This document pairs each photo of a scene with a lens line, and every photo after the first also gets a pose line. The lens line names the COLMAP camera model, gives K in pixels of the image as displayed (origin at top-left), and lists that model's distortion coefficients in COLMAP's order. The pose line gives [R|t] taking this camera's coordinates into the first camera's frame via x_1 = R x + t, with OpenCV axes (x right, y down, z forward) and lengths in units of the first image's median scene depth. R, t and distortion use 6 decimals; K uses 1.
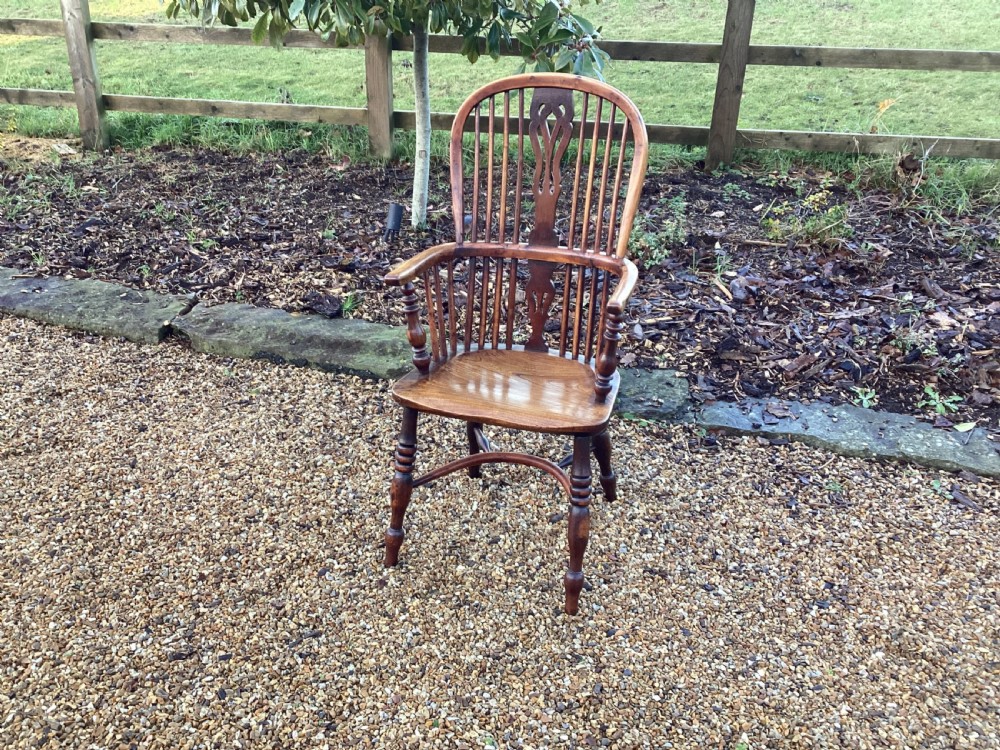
lens RADIAL K [[891.7, 0, 499.2], [0, 891.7, 383.3], [0, 0, 1]] dist [0.125051, -0.257524]
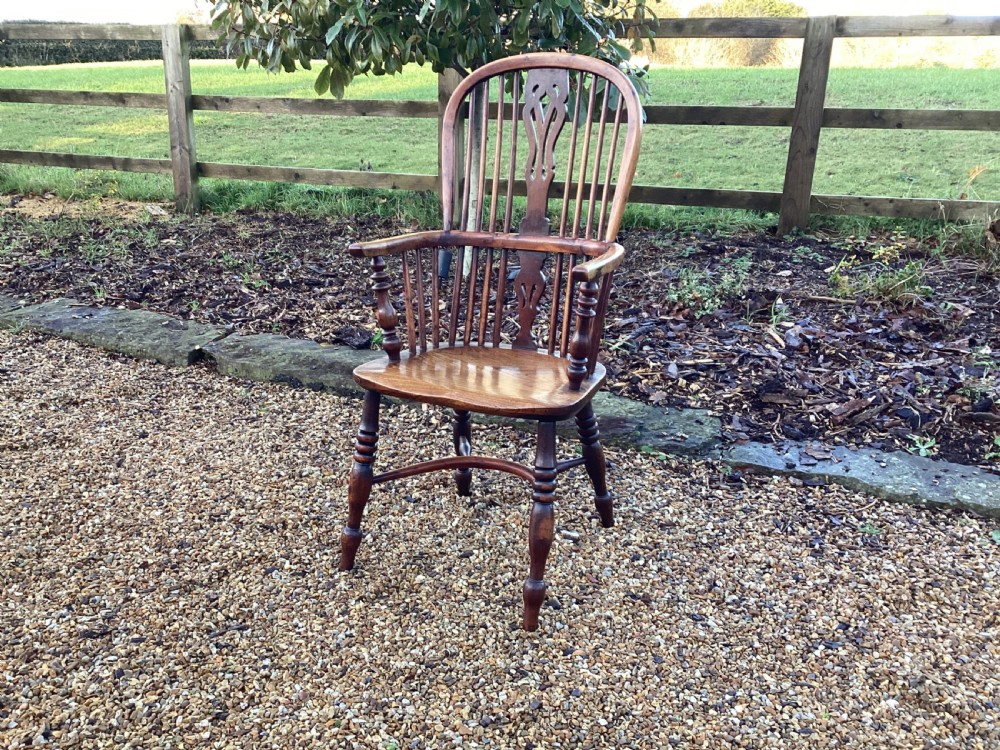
lens RADIAL K [[891.7, 0, 499.2], [0, 891.7, 383.3], [0, 0, 1]] dist [0.125051, -0.257524]
pose [[0.990706, 0.043057, -0.129028, 0.111672], [-0.059577, 0.990107, -0.127040, 0.095982], [0.122281, 0.133547, 0.983470, 0.077520]]
